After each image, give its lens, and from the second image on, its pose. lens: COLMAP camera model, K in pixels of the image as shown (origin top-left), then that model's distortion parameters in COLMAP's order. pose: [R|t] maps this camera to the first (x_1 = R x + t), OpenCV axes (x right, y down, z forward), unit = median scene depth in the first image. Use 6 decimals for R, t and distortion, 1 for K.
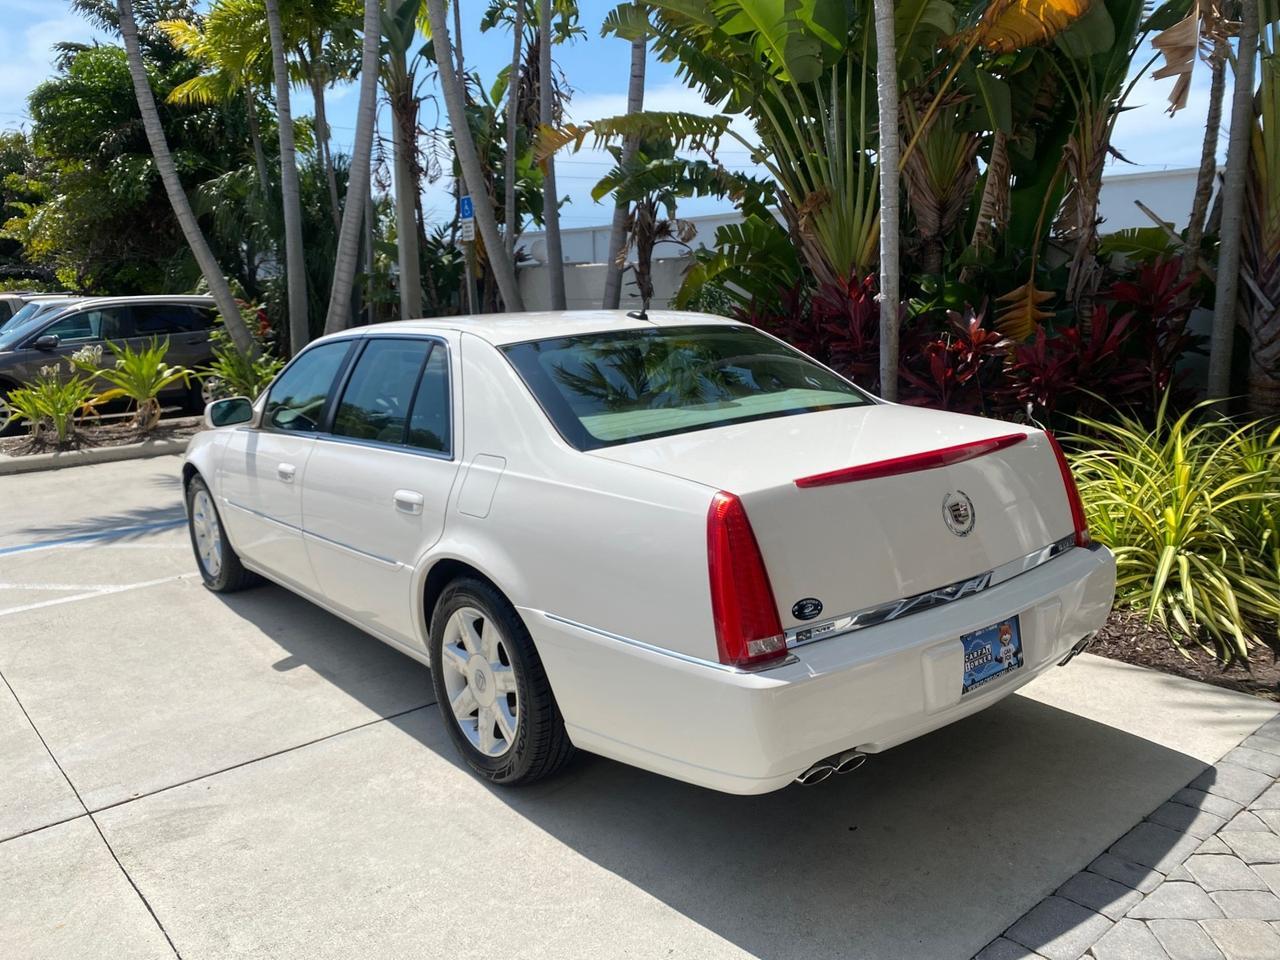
lens RADIAL K [[989.7, 0, 632.9], [0, 989.7, 484.5], [0, 0, 1]] dist [0.008937, -0.010360]
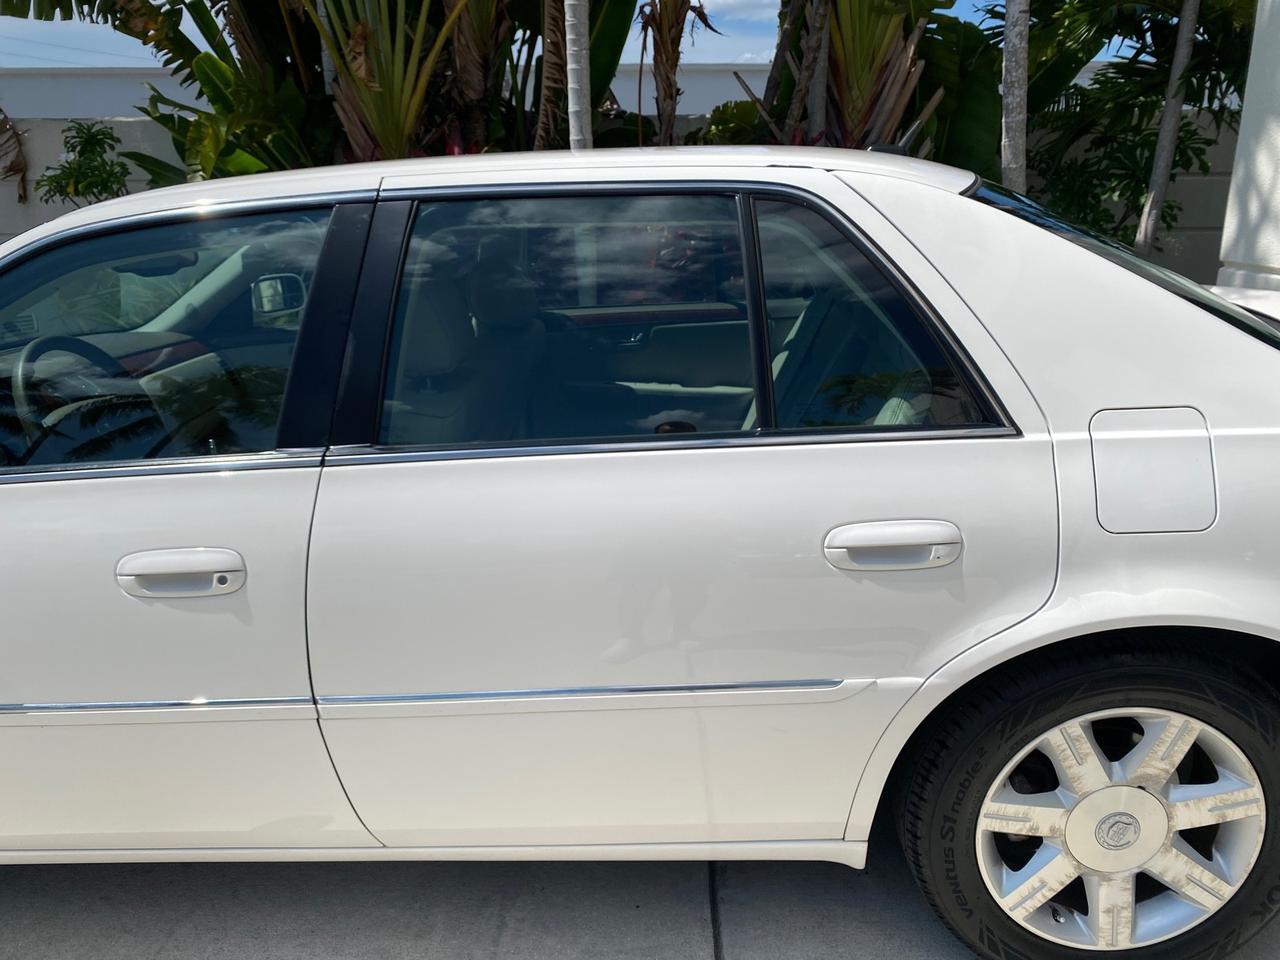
lens RADIAL K [[989.7, 0, 643.3], [0, 989.7, 482.7], [0, 0, 1]] dist [0.008937, -0.010360]
pose [[0.645312, -0.209151, 0.734730, -0.455968], [0.144843, 0.977843, 0.151141, -0.069887], [-0.750062, 0.008888, 0.661308, 0.566148]]
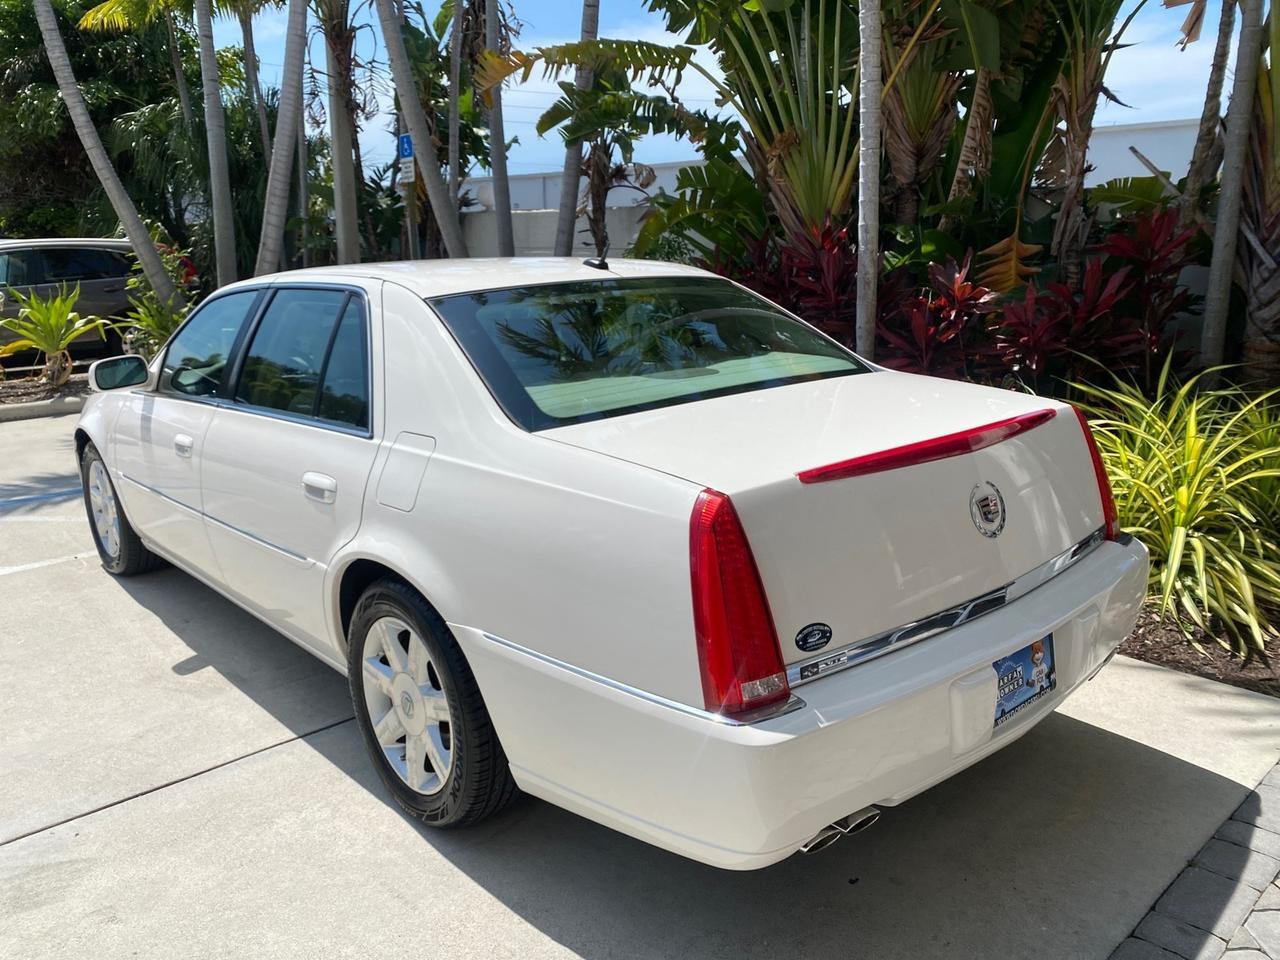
lens RADIAL K [[989.7, 0, 636.9], [0, 989.7, 479.9], [0, 0, 1]] dist [0.008937, -0.010360]
pose [[0.998594, -0.000008, 0.053014, -0.003912], [-0.002241, 0.999100, 0.042365, -0.017583], [-0.052967, -0.042424, 0.997695, 0.113695]]
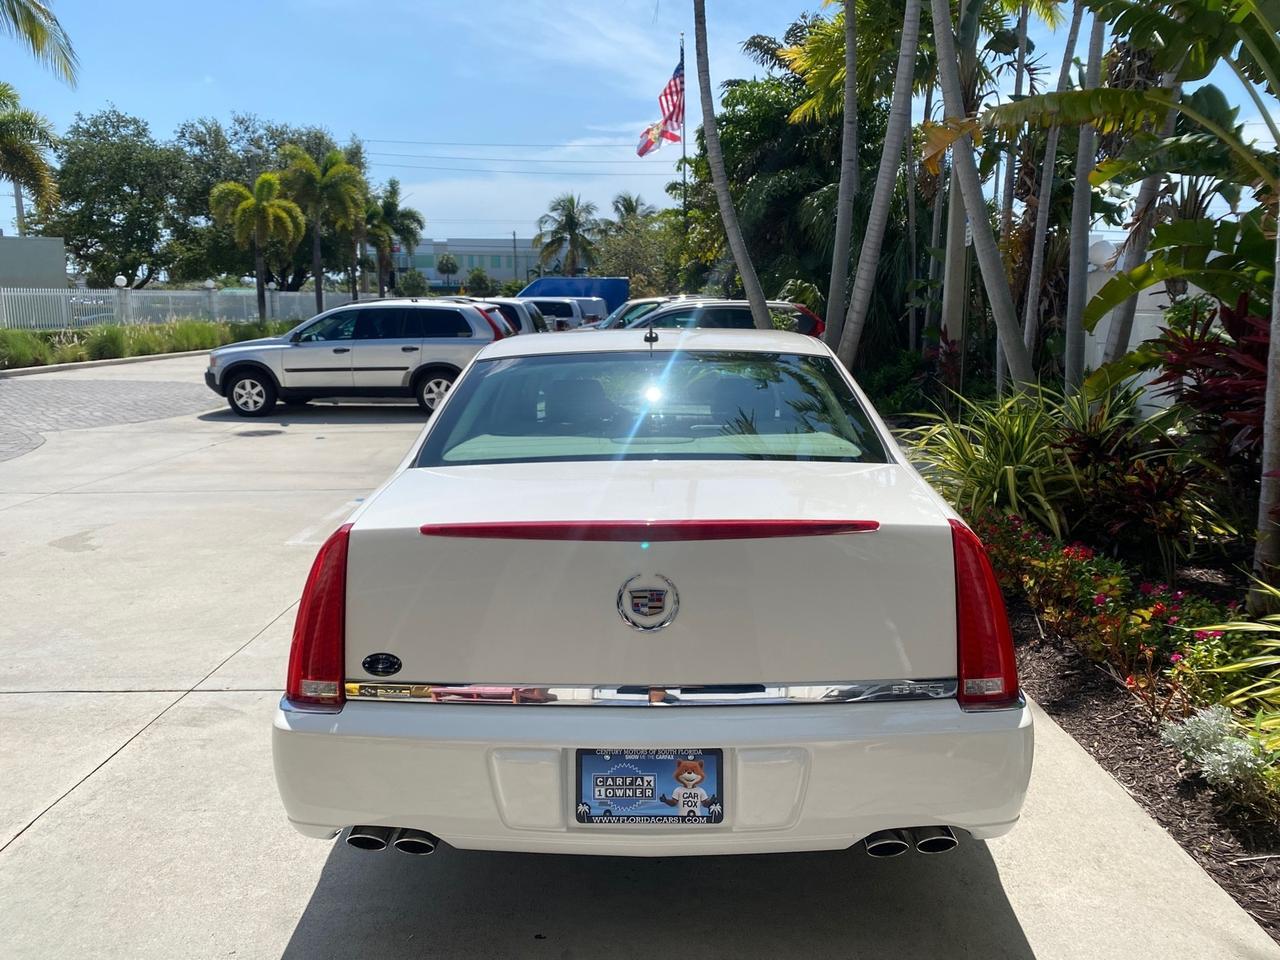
lens RADIAL K [[989.7, 0, 645.6], [0, 989.7, 482.9], [0, 0, 1]] dist [0.008937, -0.010360]
pose [[0.764011, 0.129770, -0.632018, 0.484896], [-0.131978, 0.990285, 0.043791, -0.059981], [0.631561, 0.049956, 0.773716, 0.224780]]
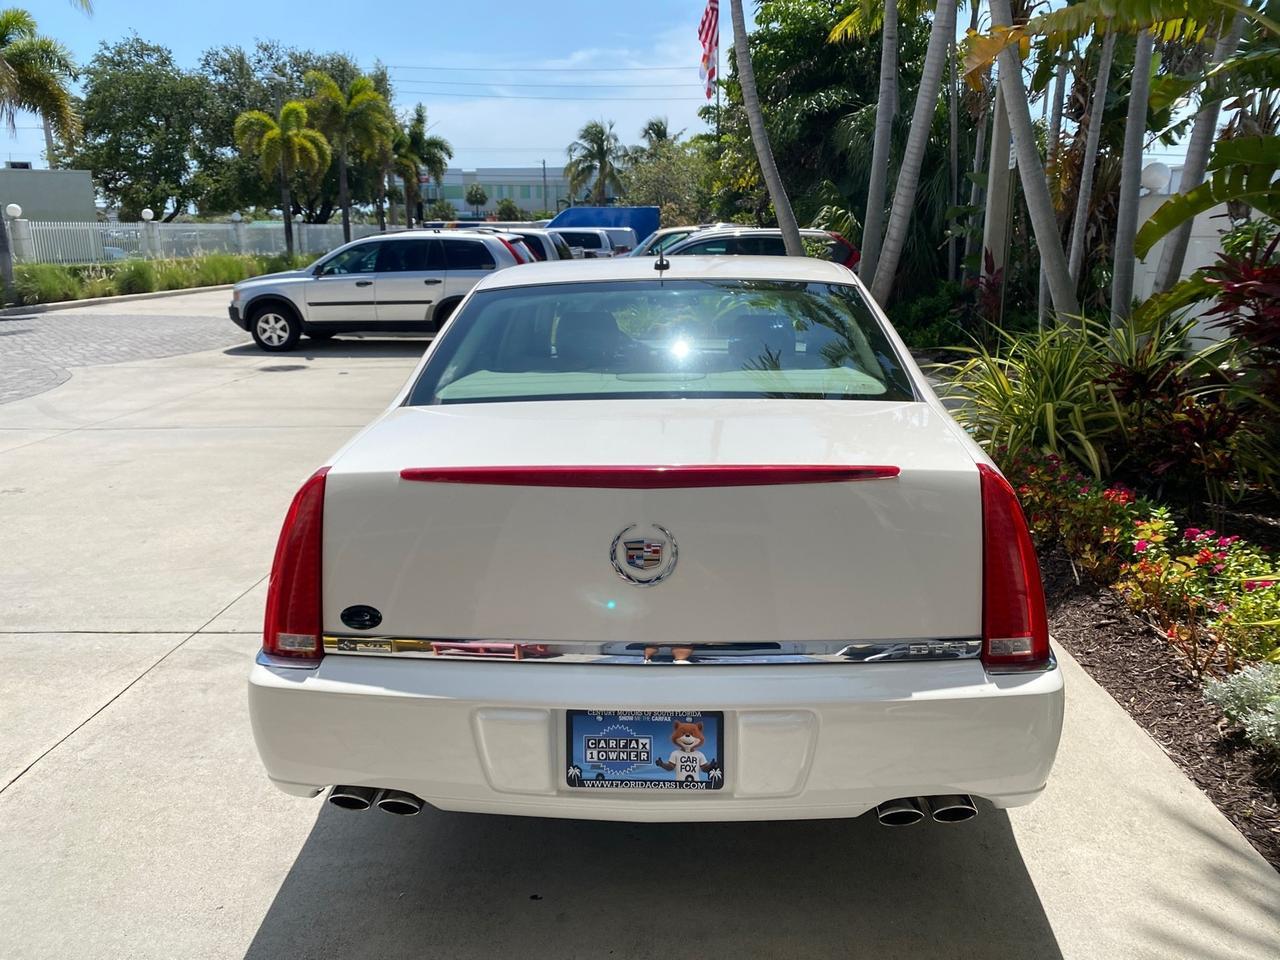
lens RADIAL K [[989.7, 0, 641.8], [0, 989.7, 493.0], [0, 0, 1]] dist [0.008937, -0.010360]
pose [[0.740111, 0.179796, -0.648004, 0.470842], [-0.131167, 0.983685, 0.123124, -0.062731], [0.659569, -0.006129, 0.751619, 0.266416]]
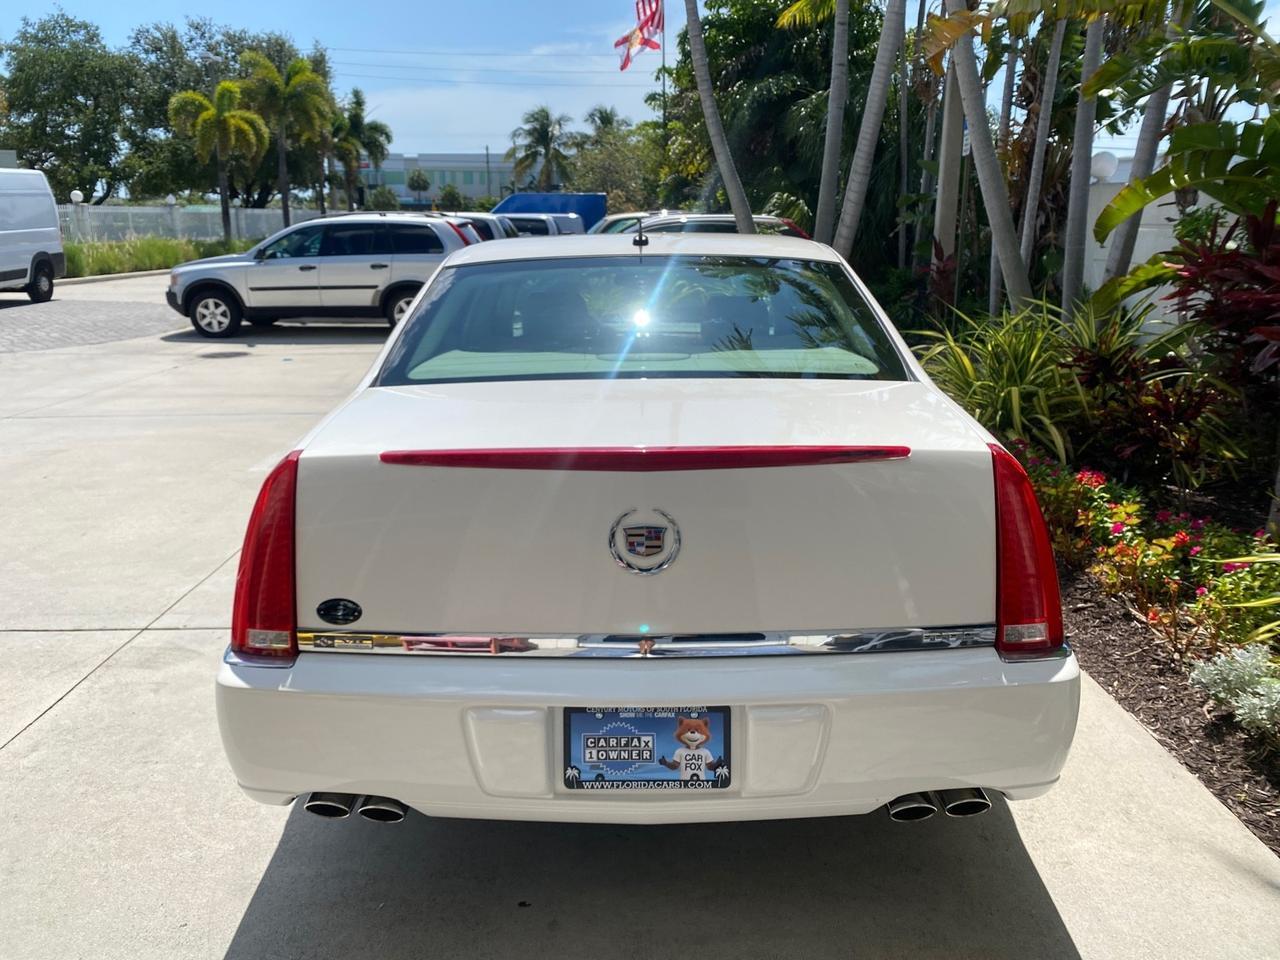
lens RADIAL K [[989.7, 0, 638.9], [0, 989.7, 490.2], [0, 0, 1]] dist [0.008937, -0.010360]
pose [[0.774119, 0.179910, -0.606937, 0.437437], [-0.131144, 0.983543, 0.124276, -0.053967], [0.619307, -0.016609, 0.784973, 0.271247]]
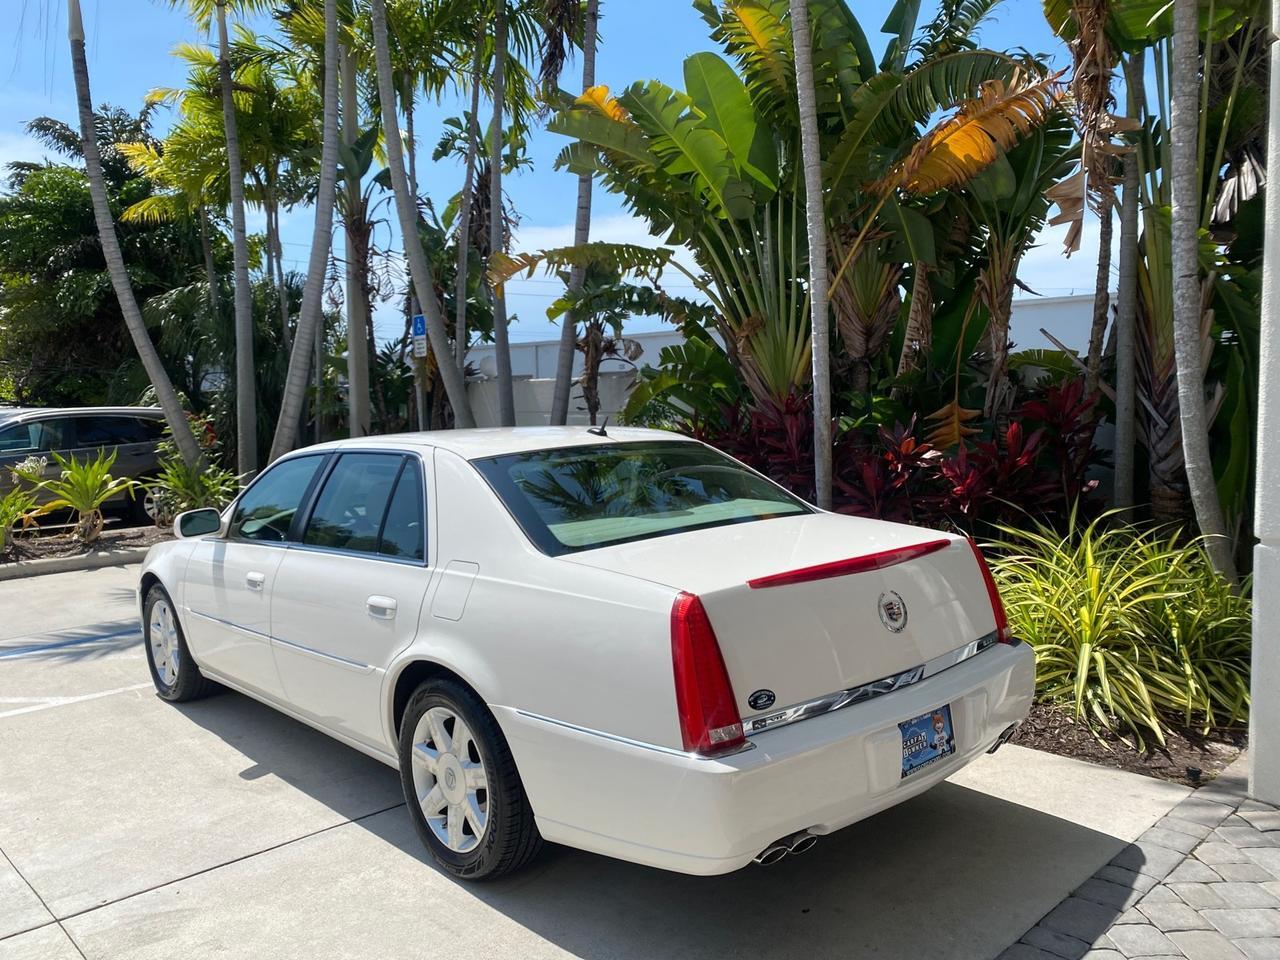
lens RADIAL K [[989.7, 0, 637.5], [0, 989.7, 485.3], [0, 0, 1]] dist [0.008937, -0.010360]
pose [[0.997812, -0.000801, 0.066113, -0.017603], [0.008005, 0.994035, -0.108771, 0.004050], [-0.065632, 0.109062, 0.991866, -0.057898]]
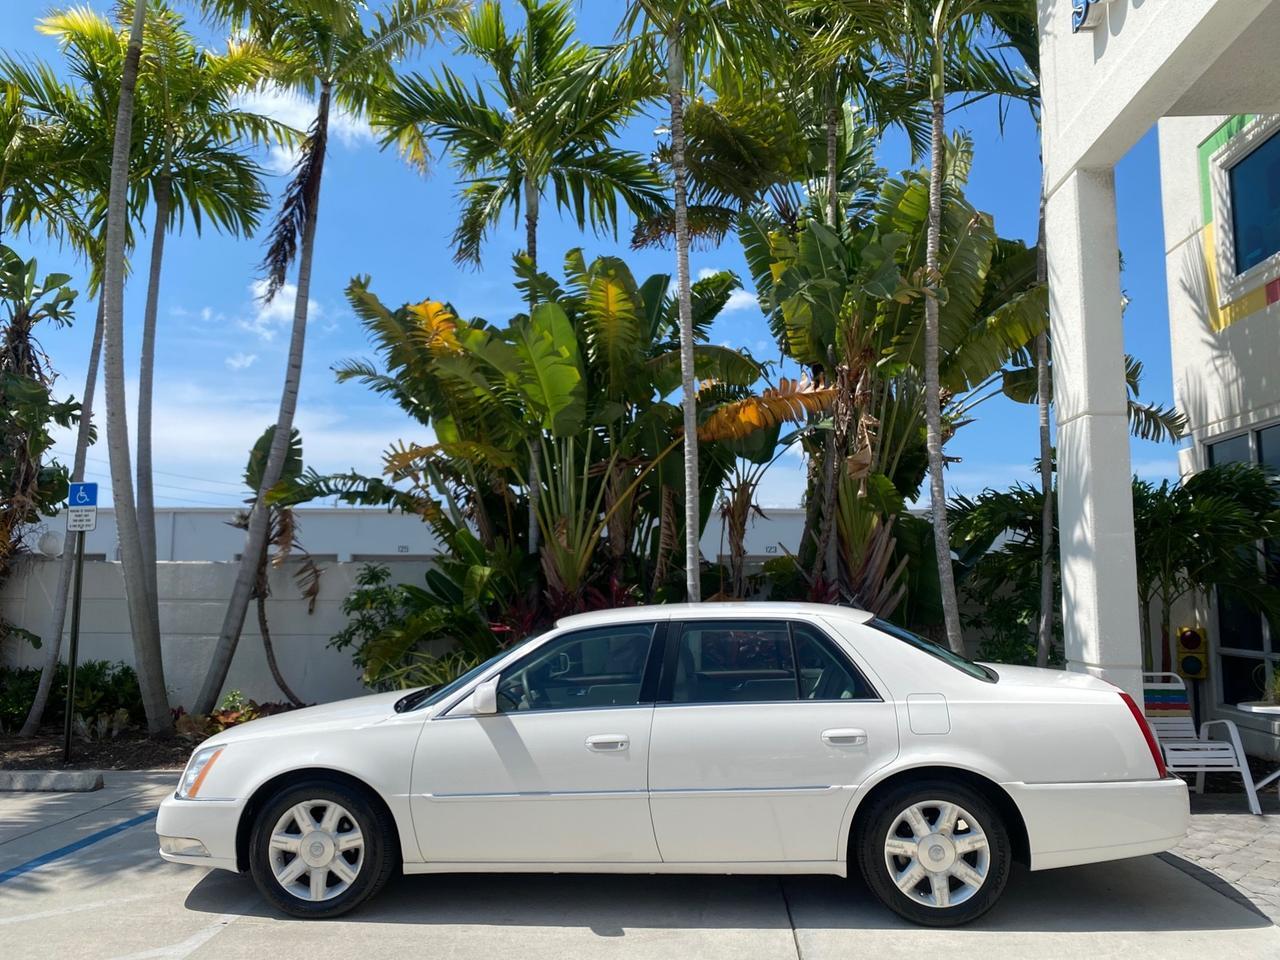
lens RADIAL K [[989.7, 0, 625.9], [0, 989.7, 471.0], [0, 0, 1]] dist [0.008937, -0.010360]
pose [[0.689798, 0.111352, 0.715387, -1.068513], [0.121117, 0.956430, -0.265655, -0.005250], [-0.713799, 0.269894, 0.646257, 0.156094]]
